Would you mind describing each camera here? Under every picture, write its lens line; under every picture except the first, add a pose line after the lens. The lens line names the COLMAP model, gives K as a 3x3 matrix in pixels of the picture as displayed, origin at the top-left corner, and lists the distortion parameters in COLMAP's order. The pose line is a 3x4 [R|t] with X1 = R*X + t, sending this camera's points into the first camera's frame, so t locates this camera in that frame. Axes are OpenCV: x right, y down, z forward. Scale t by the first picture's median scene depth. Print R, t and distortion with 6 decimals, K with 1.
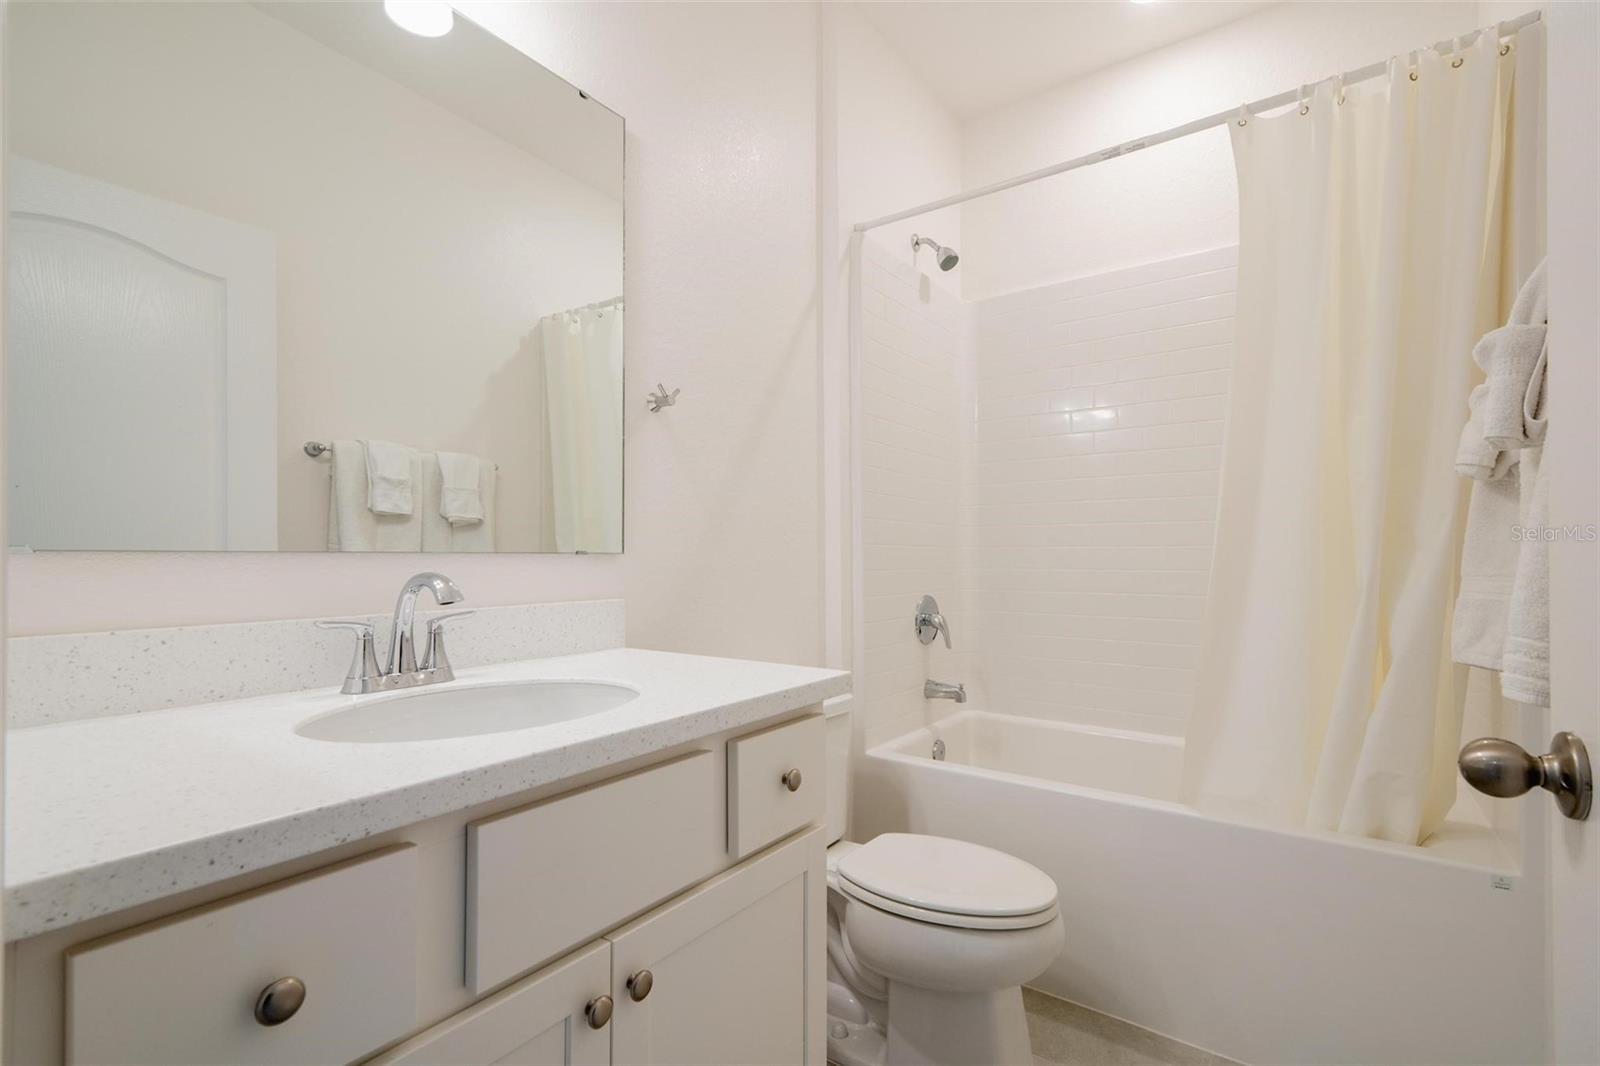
lens RADIAL K [[728.7, 0, 813.5], [0, 728.7, 549.3], [0, 0, 1]] dist [0.005177, 0.000125]
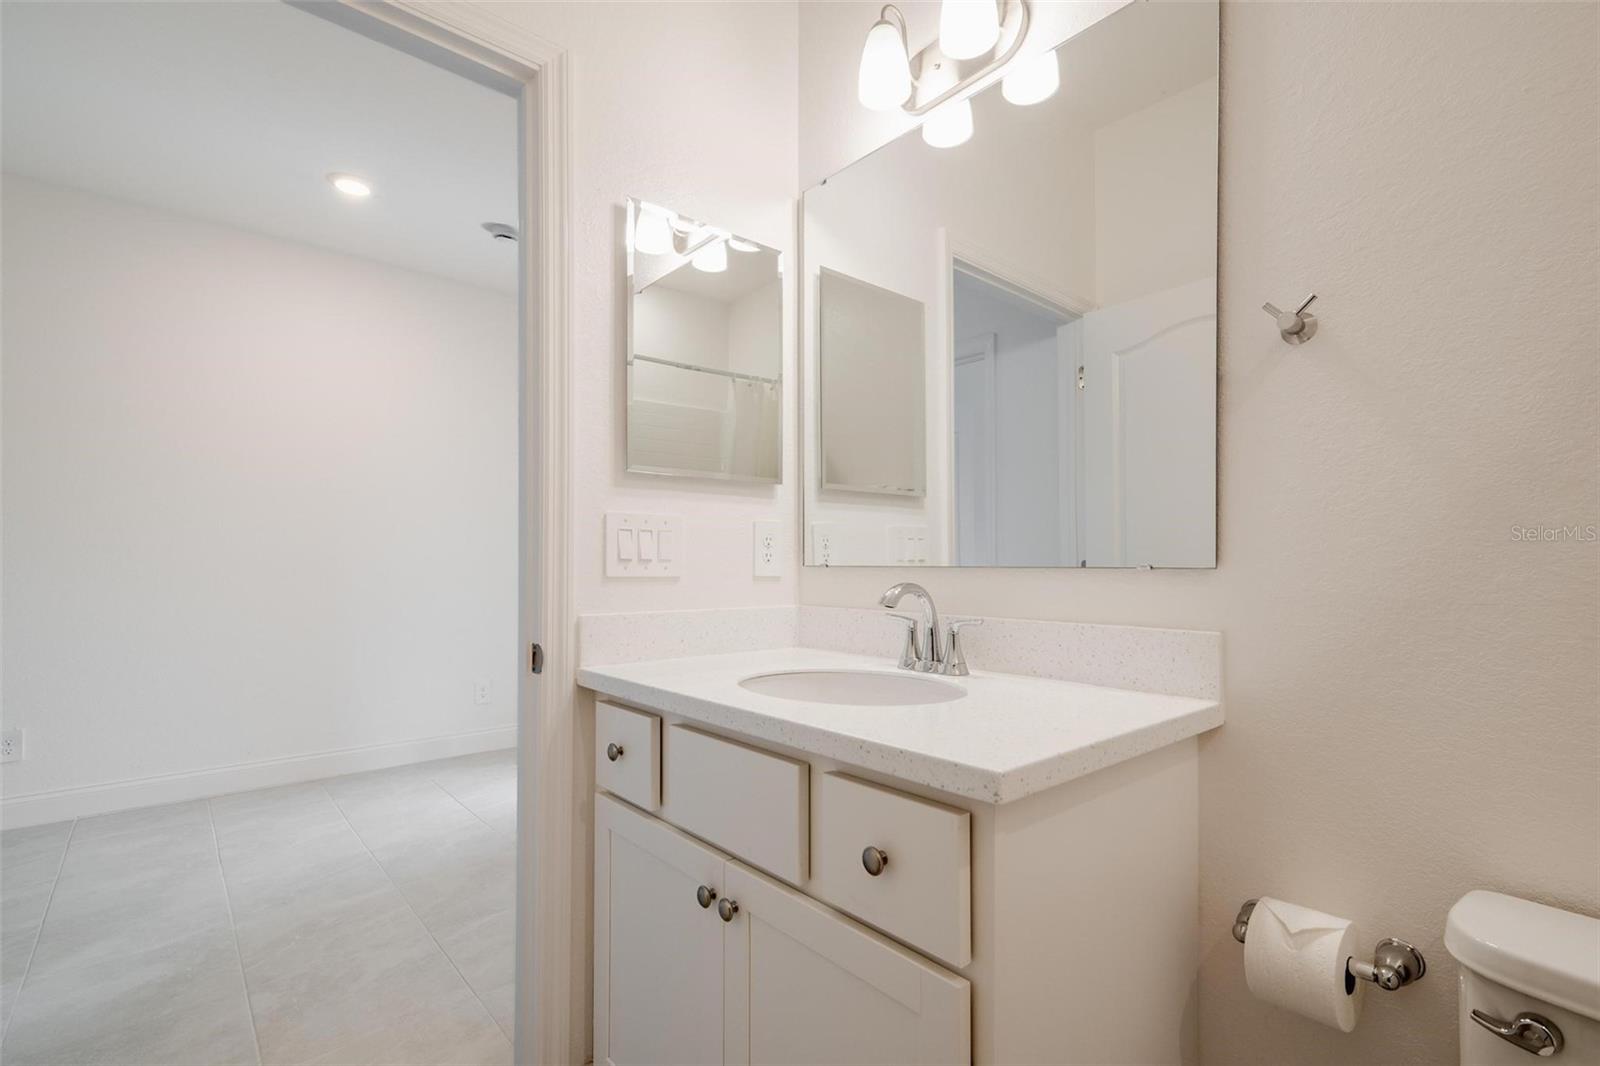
lens RADIAL K [[728.7, 0, 813.5], [0, 728.7, 549.3], [0, 0, 1]] dist [0.005177, 0.000125]
pose [[-0.243064, -0.022149, -0.969757, 0.738931], [0.007232, 0.999670, -0.024645, 0.002547], [0.969983, -0.013003, -0.242823, 1.116698]]
